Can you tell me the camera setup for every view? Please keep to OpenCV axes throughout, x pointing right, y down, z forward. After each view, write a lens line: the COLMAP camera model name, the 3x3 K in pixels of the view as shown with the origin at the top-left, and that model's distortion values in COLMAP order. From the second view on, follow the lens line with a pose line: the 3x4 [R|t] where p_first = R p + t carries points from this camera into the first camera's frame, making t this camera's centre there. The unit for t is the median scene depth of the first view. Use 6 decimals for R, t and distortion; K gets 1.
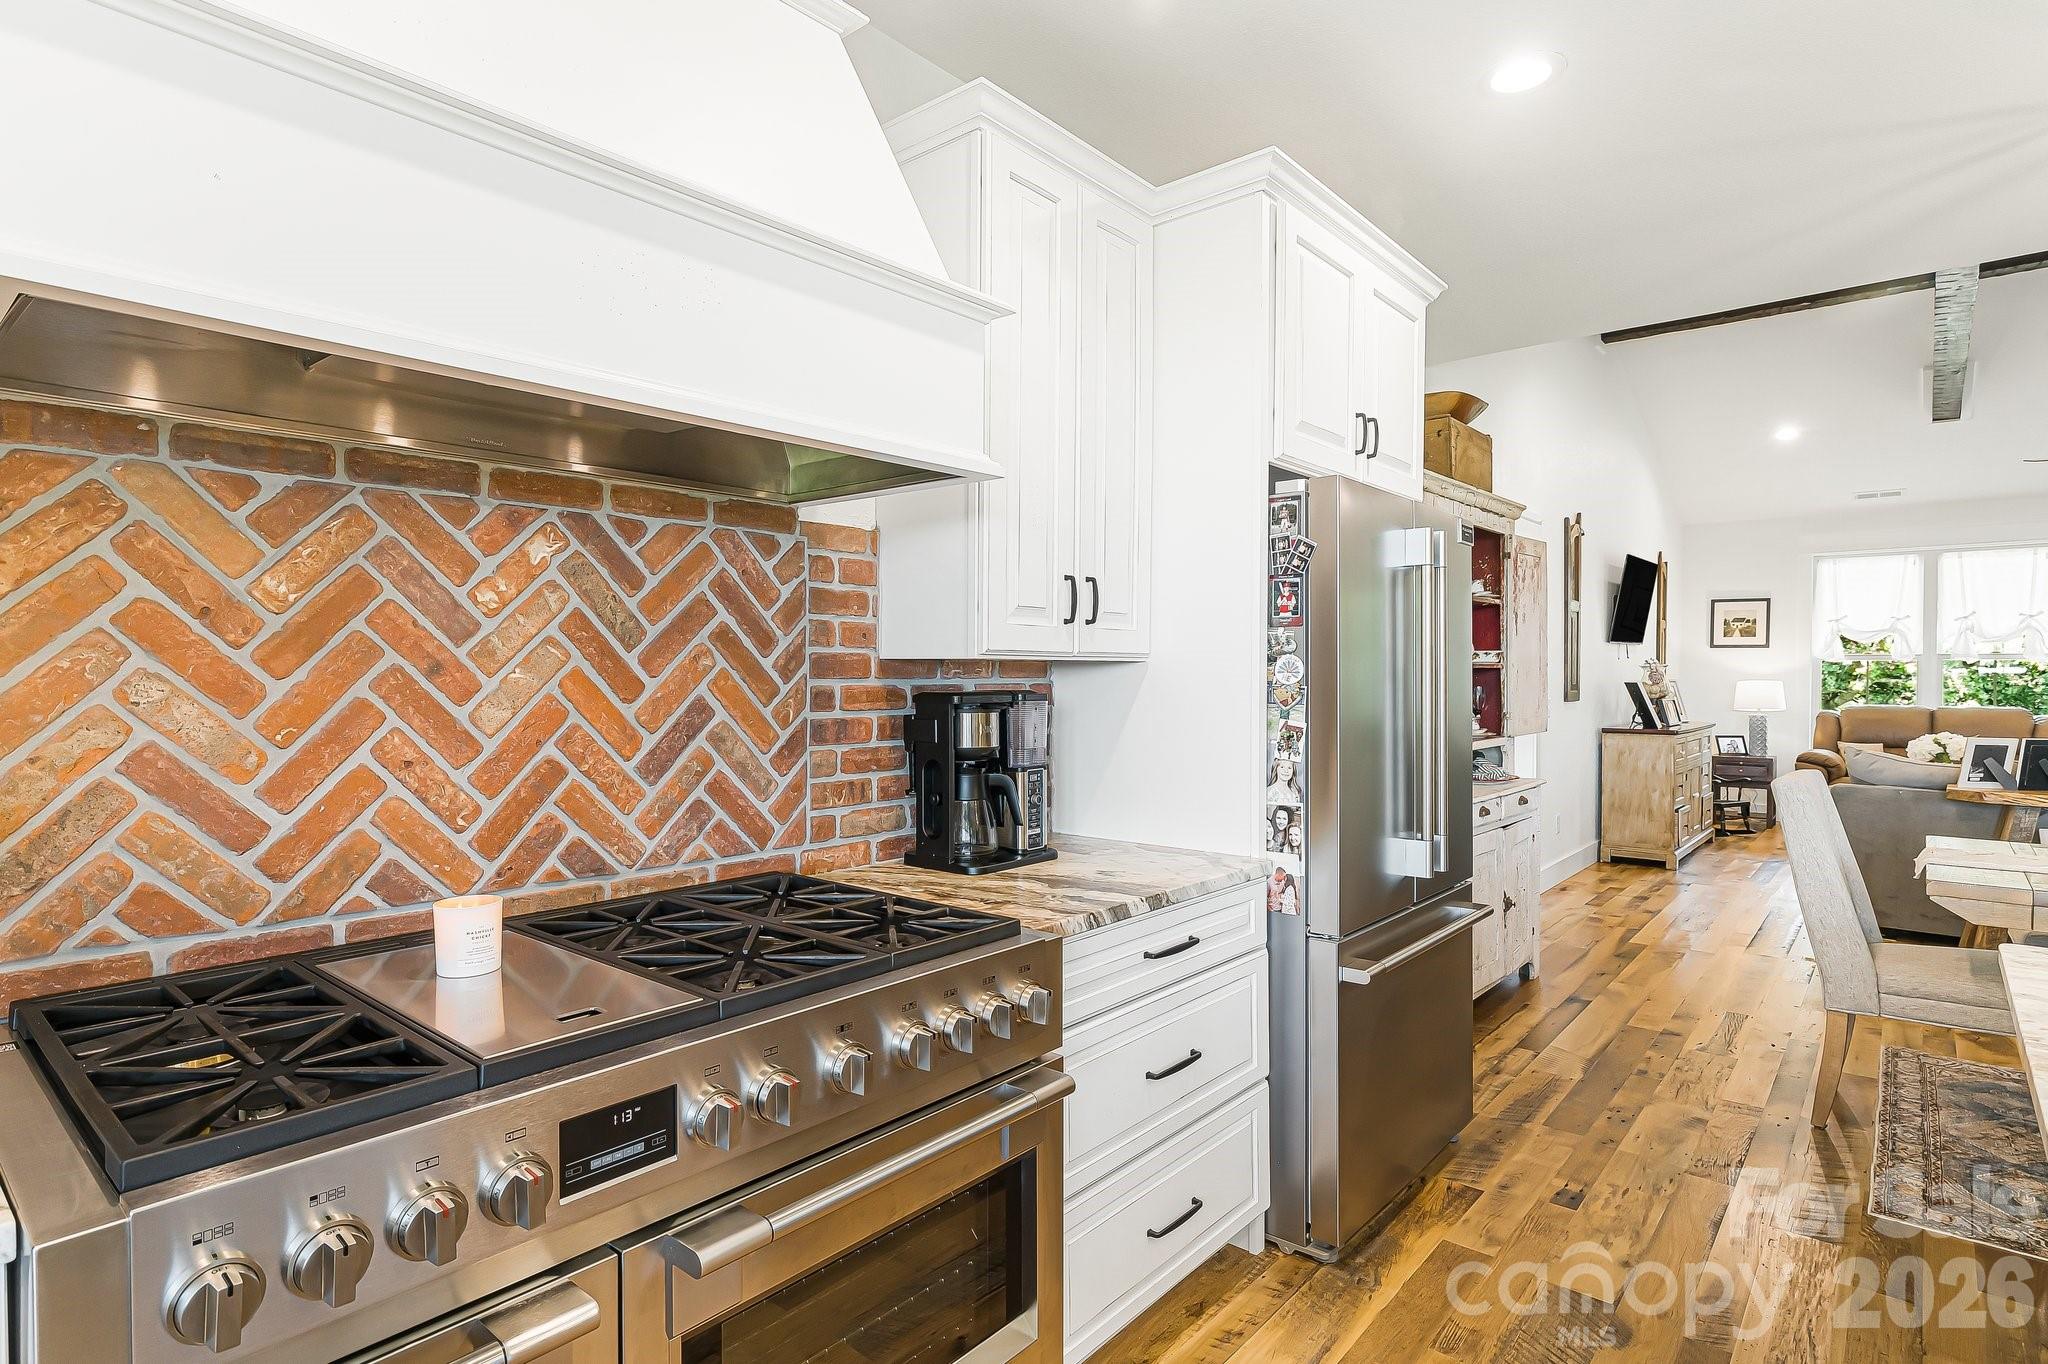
lens RADIAL K [[1065.5, 0, 1013.6], [0, 1065.5, 687.7], [0, 0, 1]] dist [0.003576, 0.002254]
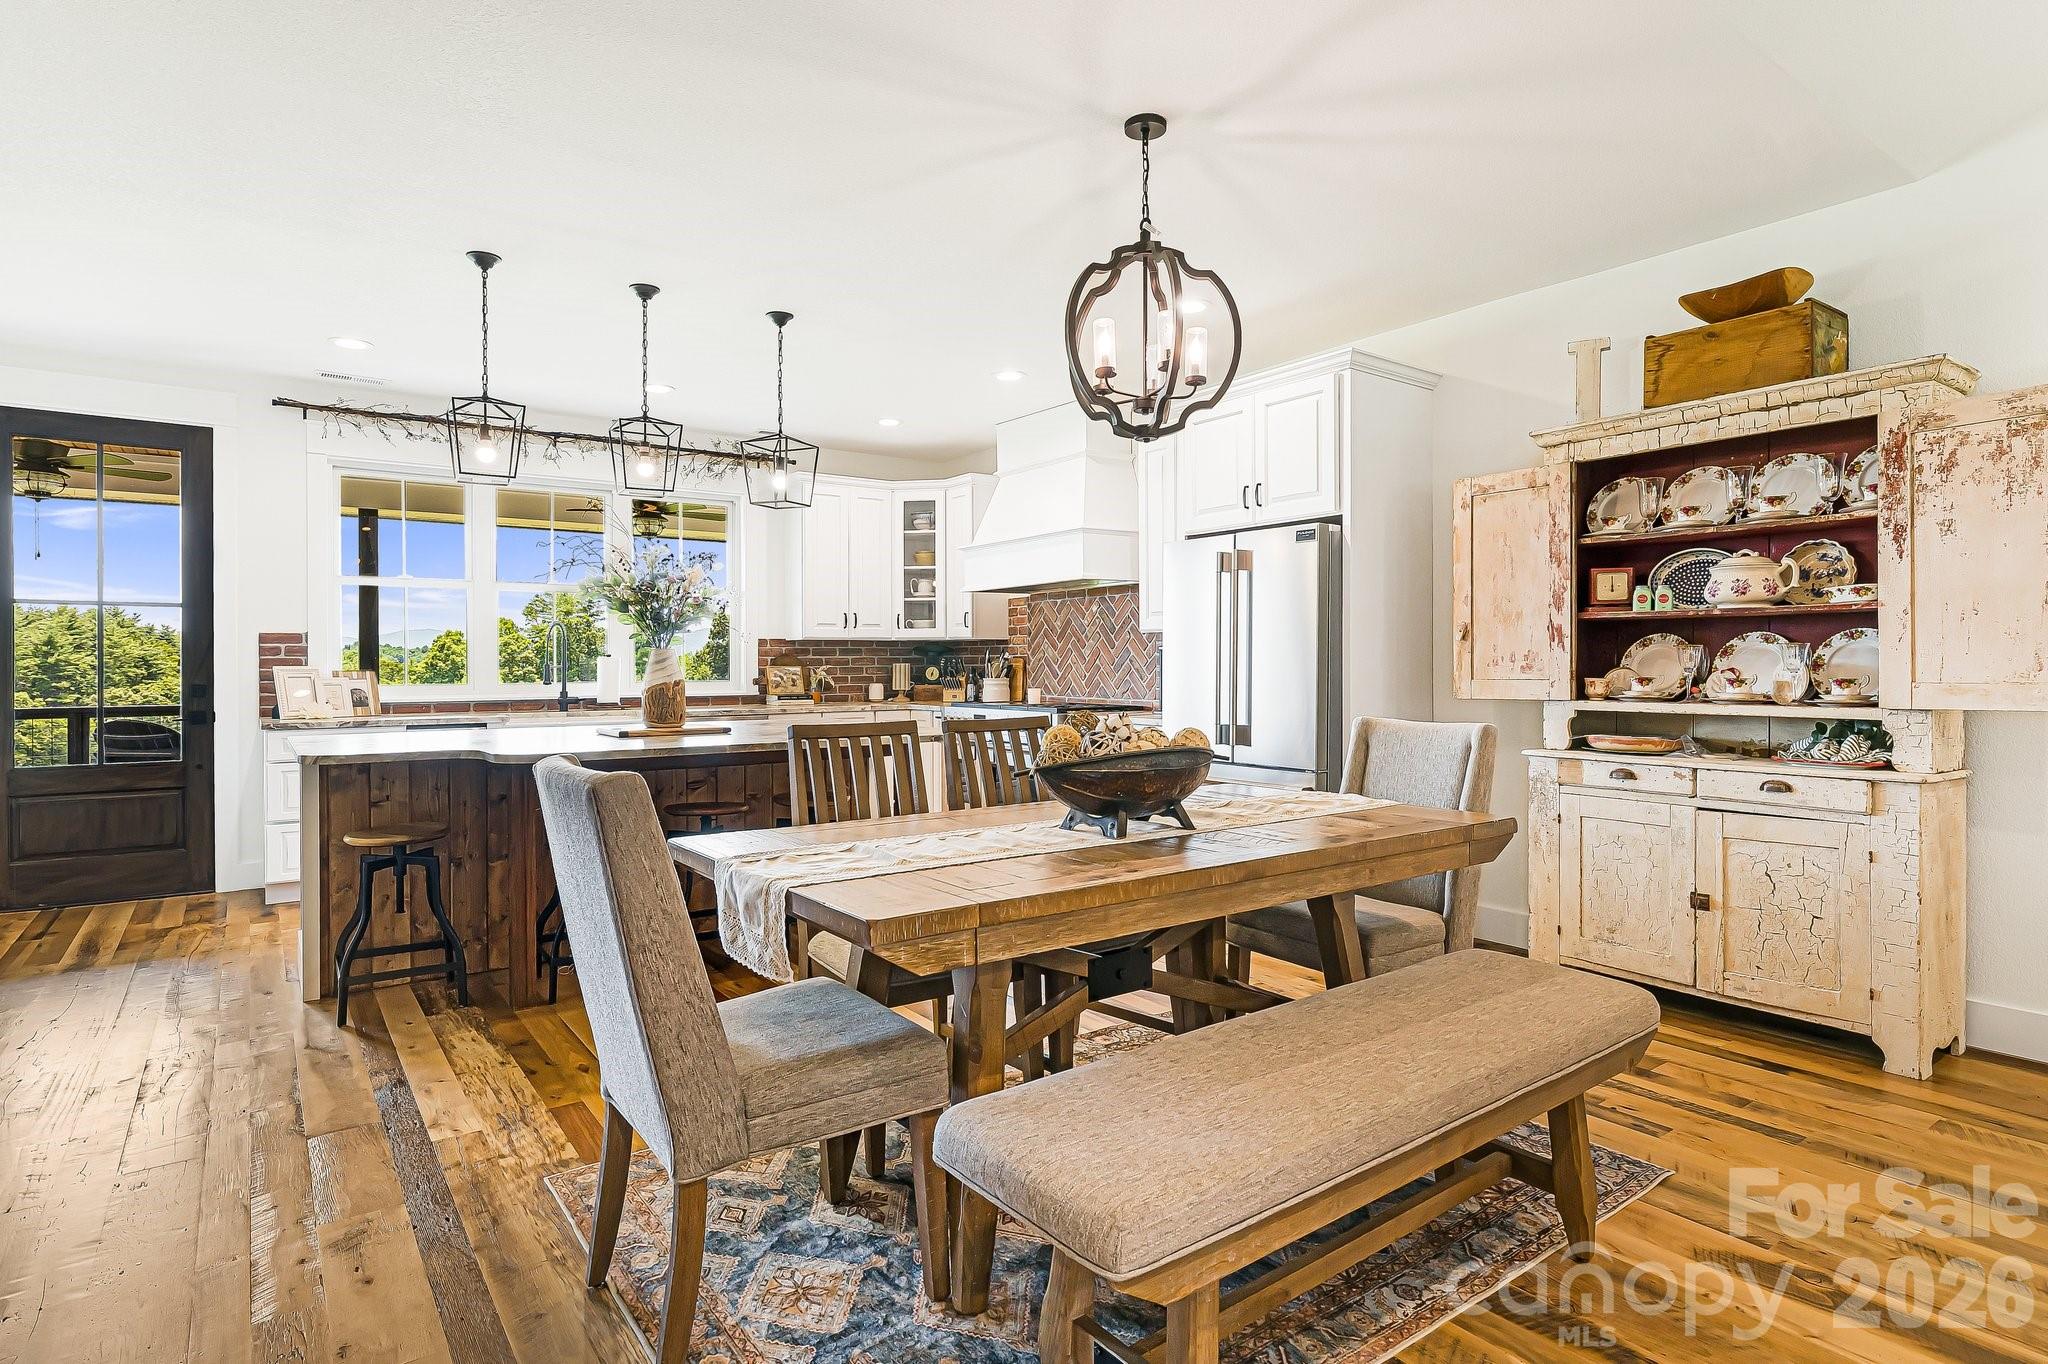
lens RADIAL K [[1065.5, 0, 1014.0], [0, 1065.5, 667.9], [0, 0, 1]] dist [0.003576, 0.002254]
pose [[-0.233753, 0.005378, -0.972281, 3.037146], [-0.013118, 0.999876, 0.008685, 0.048093], [0.972208, 0.014784, -0.233653, 1.477559]]
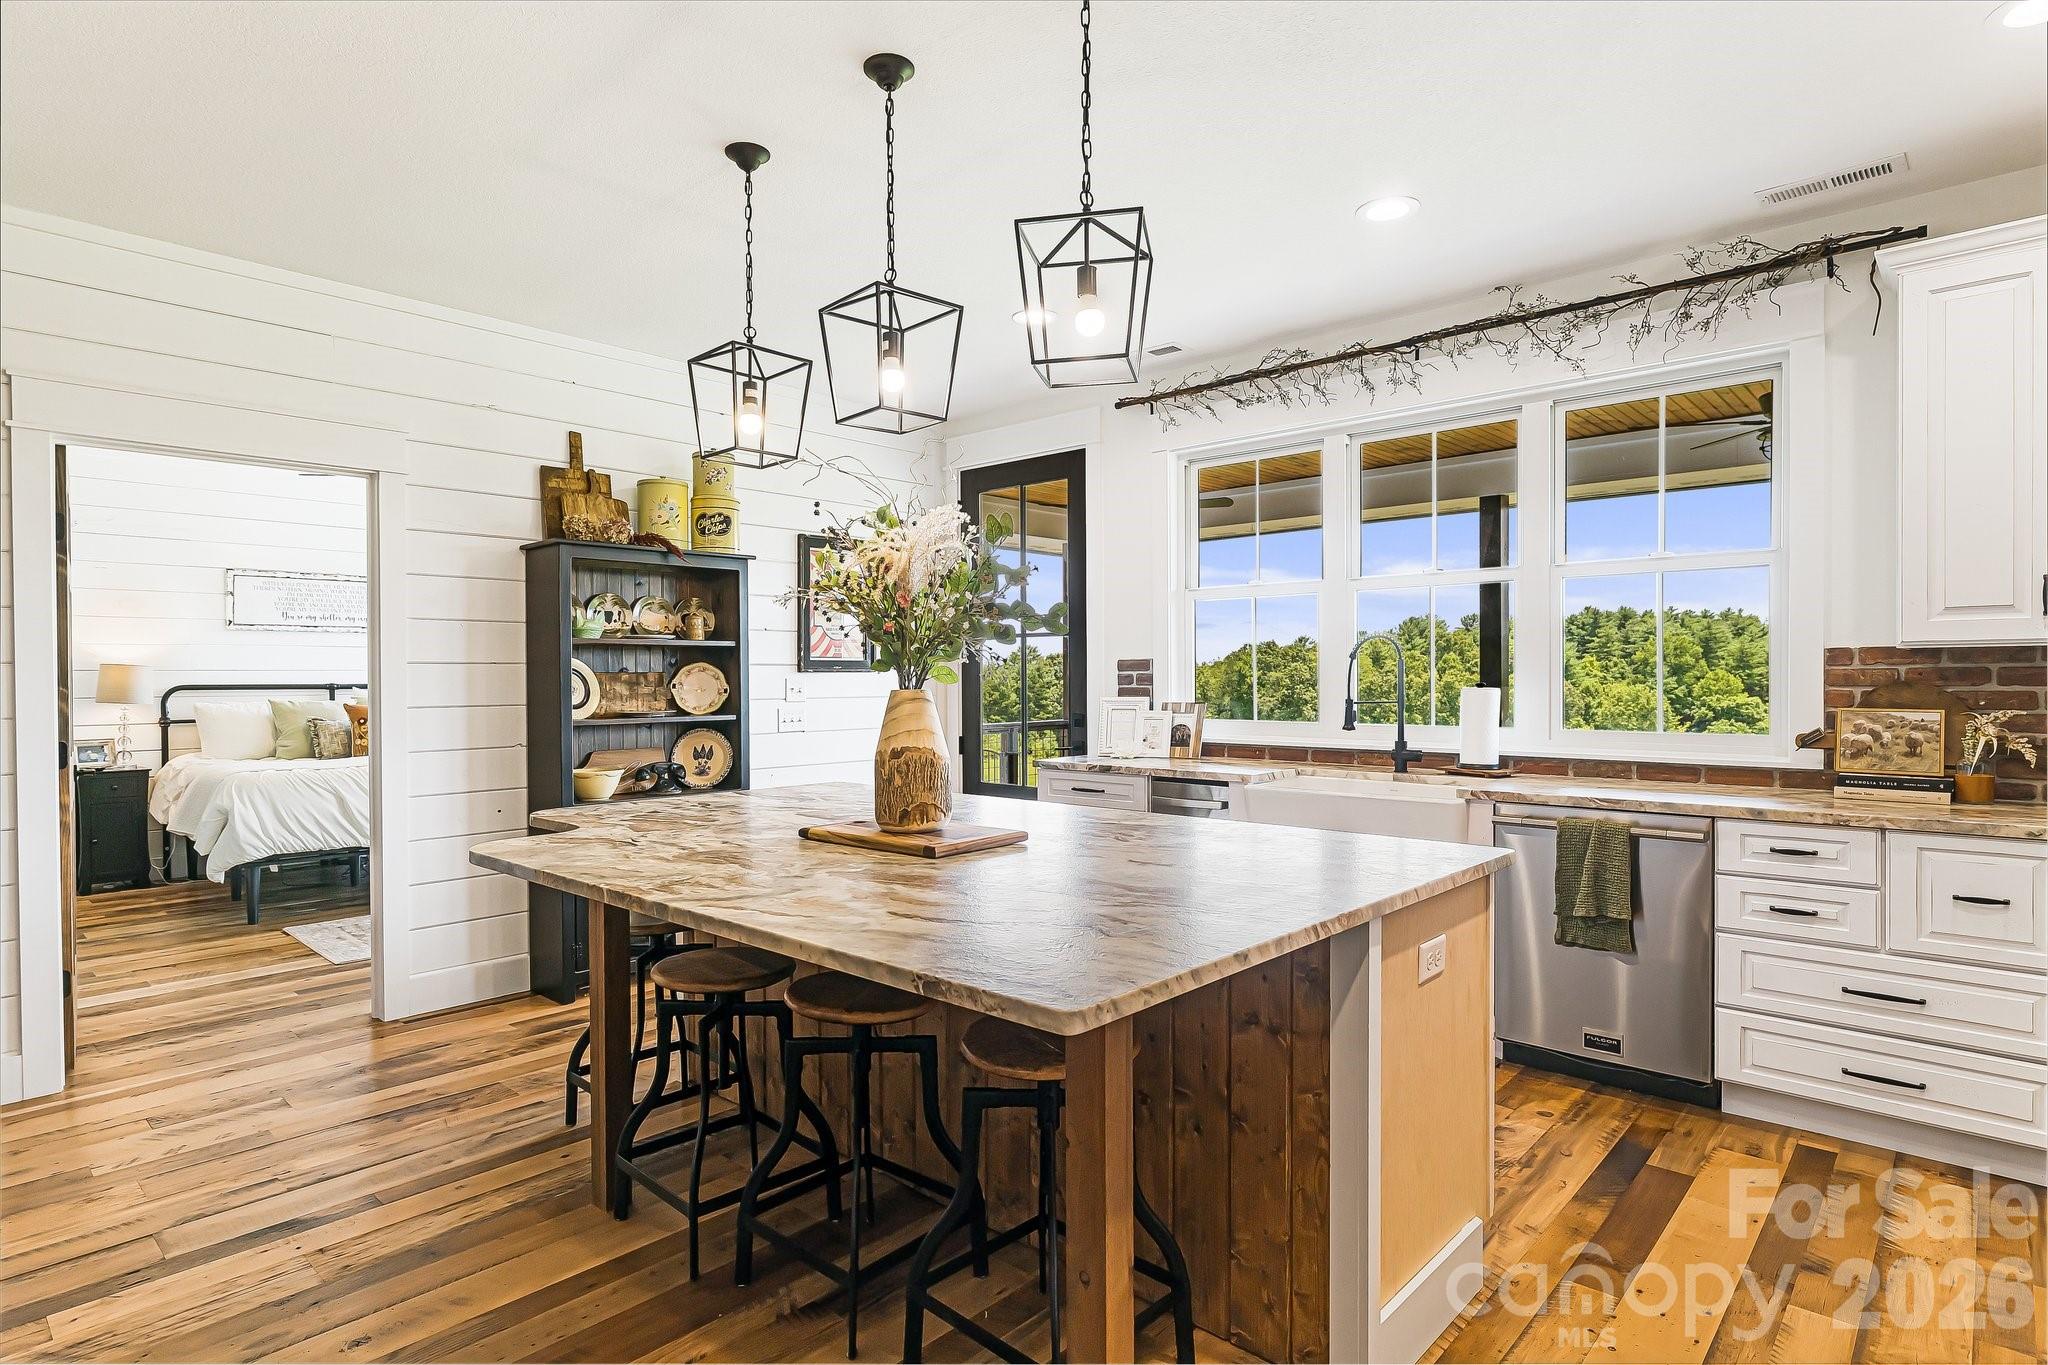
lens RADIAL K [[1070.7, 0, 1006.8], [0, 1070.7, 686.8], [0, 0, 1]] dist [-0.000779, -0.001426]
pose [[-0.999481, 0.004428, 0.031892, 0.835143], [0.005274, 0.999635, 0.026495, -0.000874], [-0.031763, 0.026649, -0.999140, 1.501146]]
